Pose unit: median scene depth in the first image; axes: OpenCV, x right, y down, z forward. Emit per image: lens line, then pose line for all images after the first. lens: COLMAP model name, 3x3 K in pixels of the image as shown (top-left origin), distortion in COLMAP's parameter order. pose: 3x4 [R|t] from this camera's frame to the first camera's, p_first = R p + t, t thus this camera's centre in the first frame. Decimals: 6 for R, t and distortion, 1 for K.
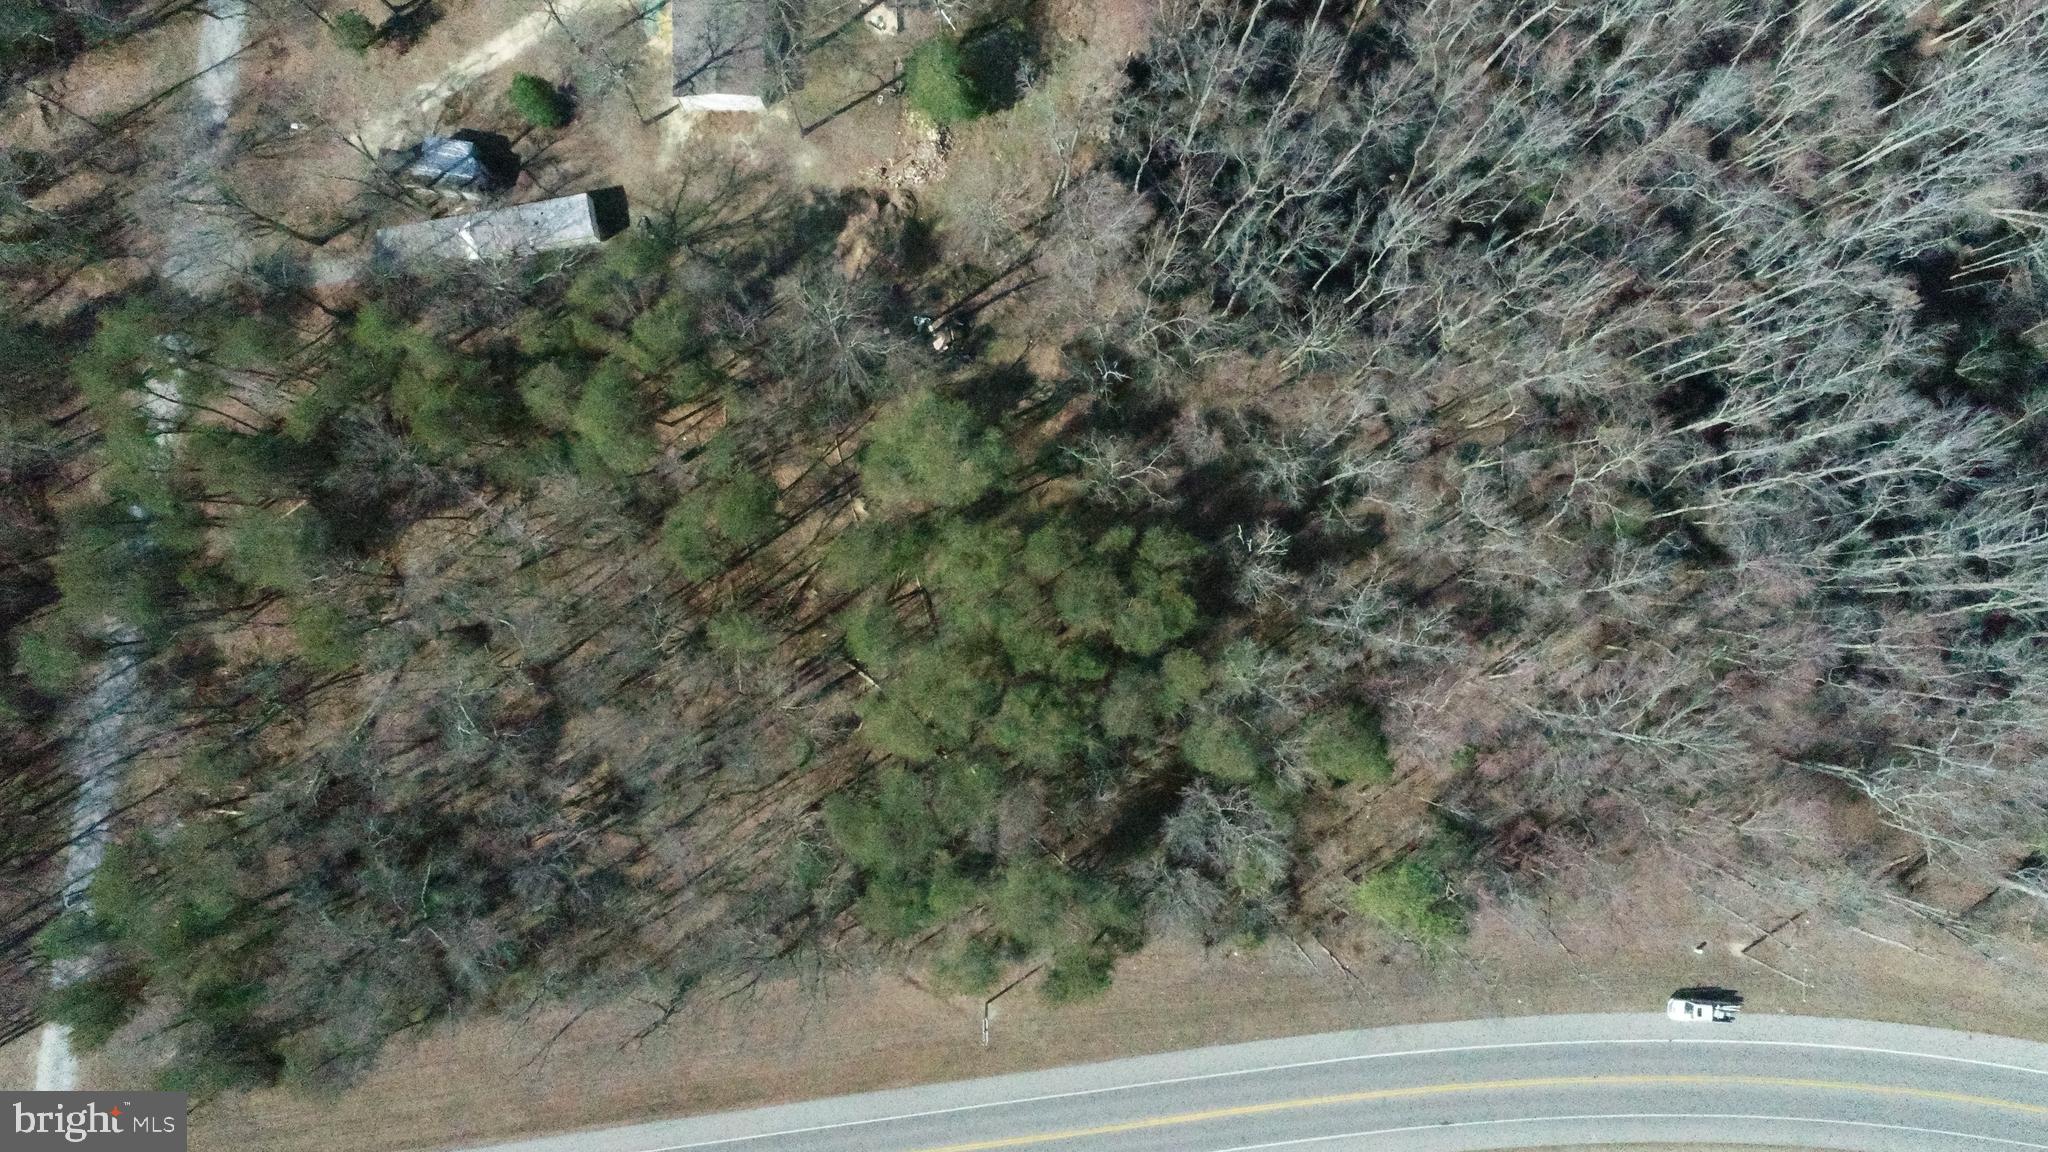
lens RADIAL K [[1391.5, 0, 1024.0], [0, 1391.5, 576.0], [0, 0, 1]] dist [-0.000834, 0.008871]
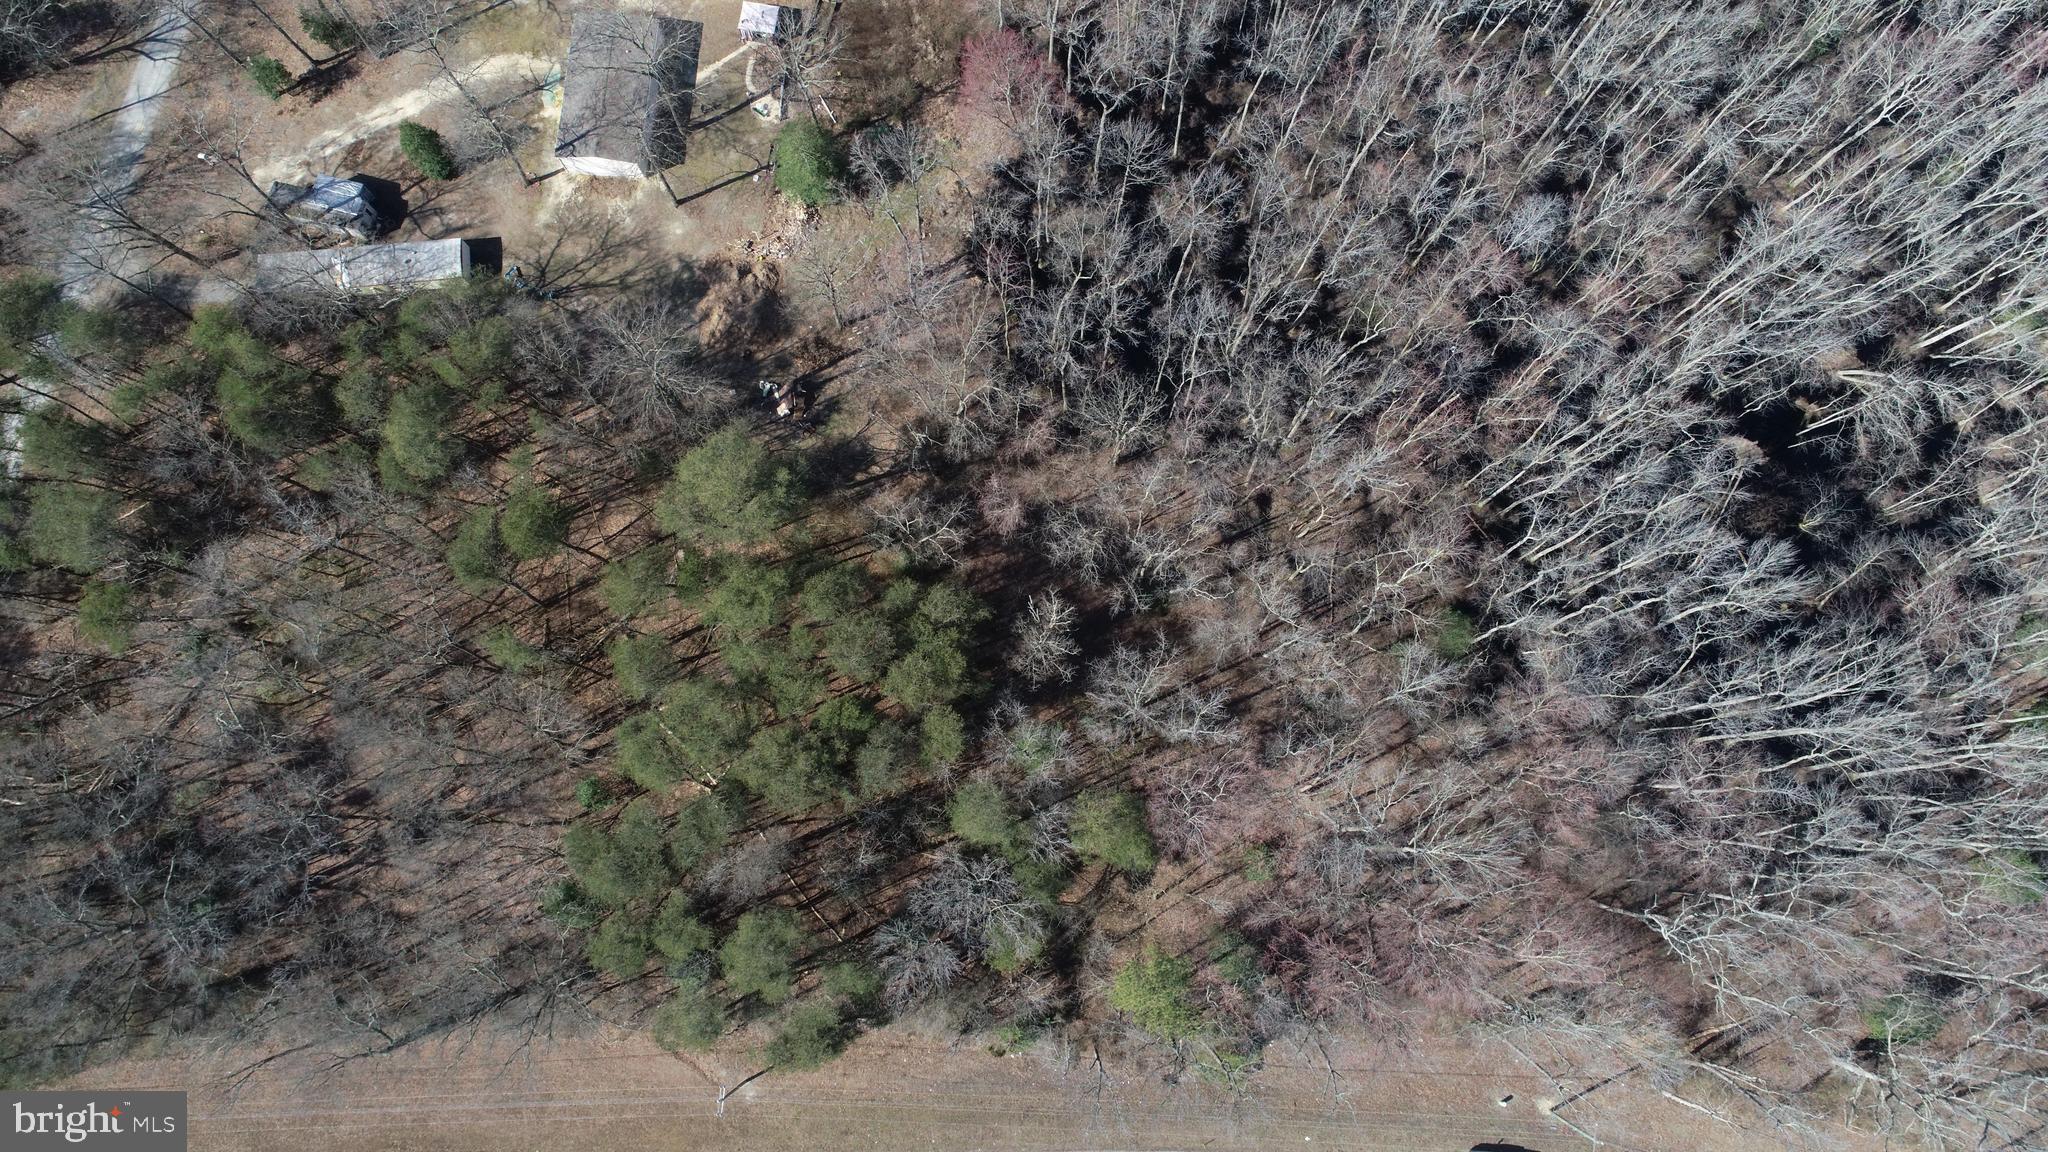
lens RADIAL K [[1391.5, 0, 1024.0], [0, 1391.5, 576.0], [0, 0, 1]] dist [-0.000834, 0.008871]
pose [[0.995462, 0.090204, -0.030312, 0.156510], [-0.093584, 0.985715, -0.140027, 0.078252], [0.017248, 0.142228, 0.989684, 0.013559]]
